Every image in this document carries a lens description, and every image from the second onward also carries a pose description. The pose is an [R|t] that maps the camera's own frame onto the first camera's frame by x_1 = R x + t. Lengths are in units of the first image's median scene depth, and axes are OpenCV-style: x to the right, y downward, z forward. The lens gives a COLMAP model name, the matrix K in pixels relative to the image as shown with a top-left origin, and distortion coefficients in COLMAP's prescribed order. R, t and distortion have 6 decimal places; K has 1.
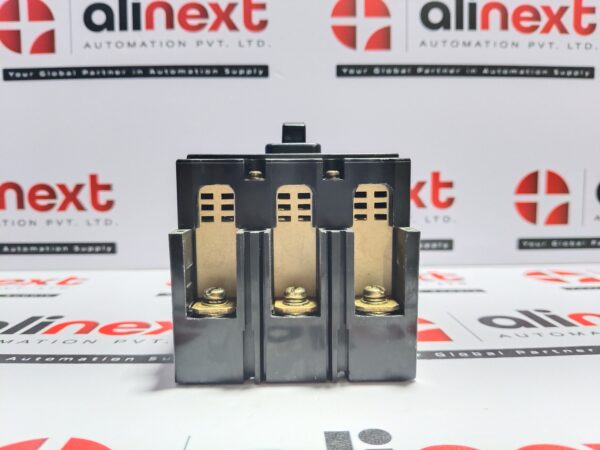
lens RADIAL K [[475.1, 0, 300.0], [0, 475.1, 225.0], [0, 0, 1]] dist [-0.041148, -0.014649]
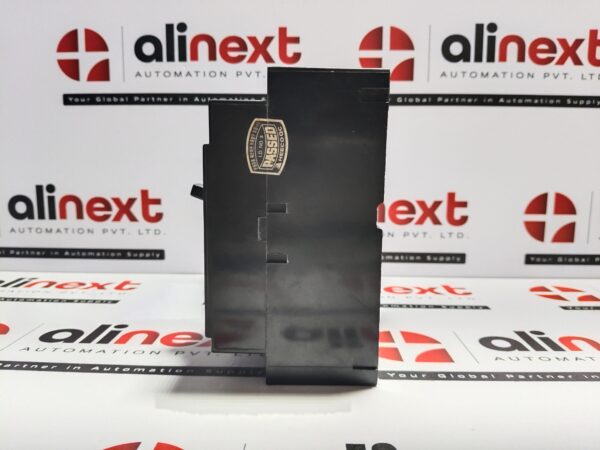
lens RADIAL K [[467.7, 0, 300.0], [0, 467.7, 225.0], [0, 0, 1]] dist [-0.002738, -0.059515]
pose [[0.998634, 0.020526, -0.048043, -0.010042], [-0.017995, 0.998457, 0.052534, -0.090994], [0.049047, -0.051598, 0.997463, -0.105929]]
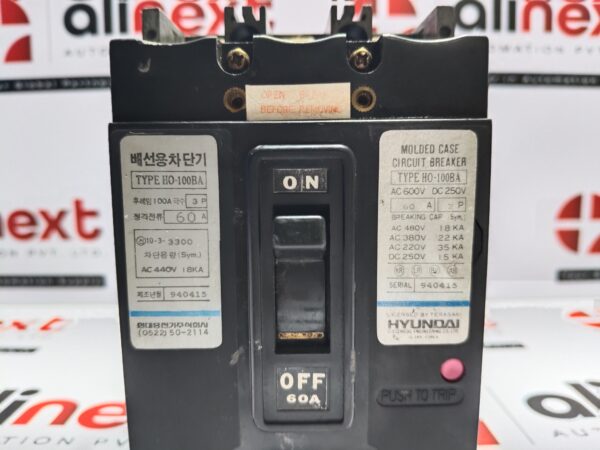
lens RADIAL K [[487.2, 0, 303.4], [0, 487.2, 224.9], [0, 0, 1]] dist [-0.070884, 0.002443]
pose [[0.999958, -0.000747, -0.009145, -0.008156], [0.001172, 0.998916, 0.046527, -0.103161], [0.009100, -0.046536, 0.998875, 0.105137]]
